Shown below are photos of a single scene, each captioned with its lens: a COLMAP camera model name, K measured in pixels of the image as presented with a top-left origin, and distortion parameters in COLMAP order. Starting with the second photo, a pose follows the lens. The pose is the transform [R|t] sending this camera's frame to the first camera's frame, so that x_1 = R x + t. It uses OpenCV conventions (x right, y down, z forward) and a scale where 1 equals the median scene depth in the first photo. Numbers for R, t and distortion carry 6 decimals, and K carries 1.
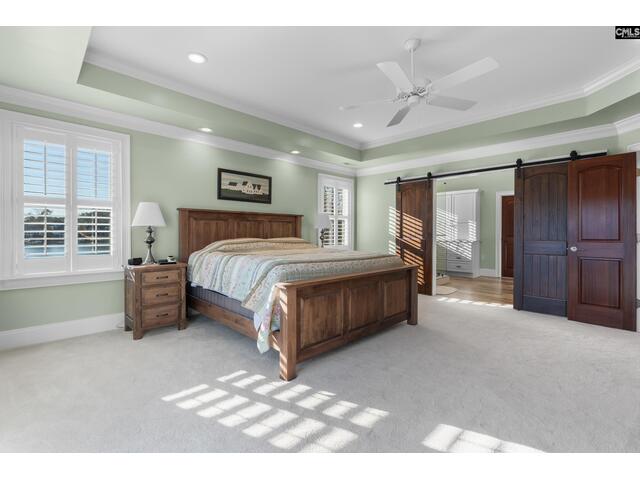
lens RADIAL K [[297.6, 0, 324.0], [0, 297.6, 236.2], [0, 0, 1]] dist [0.000801, -0.000355]
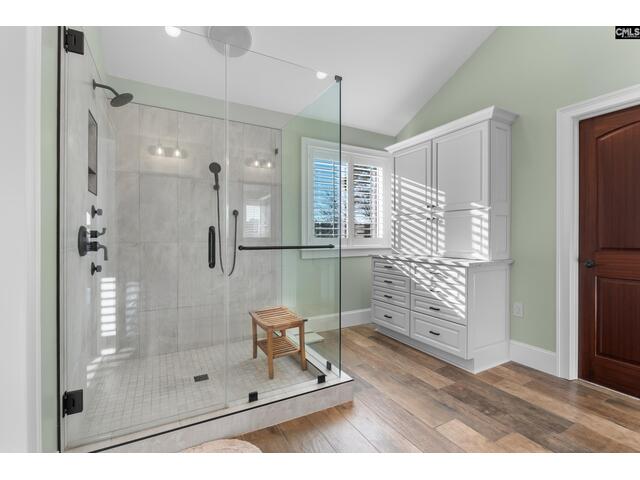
lens RADIAL K [[297.6, 0, 320.3], [0, 297.6, 235.4], [0, 0, 1]] dist [0.000801, -0.000355]
pose [[0.960914, 0.001748, -0.276842, 0.416458], [-0.002561, 0.999993, -0.002575, -0.013327], [0.276836, 0.003184, 0.960912, 0.615018]]
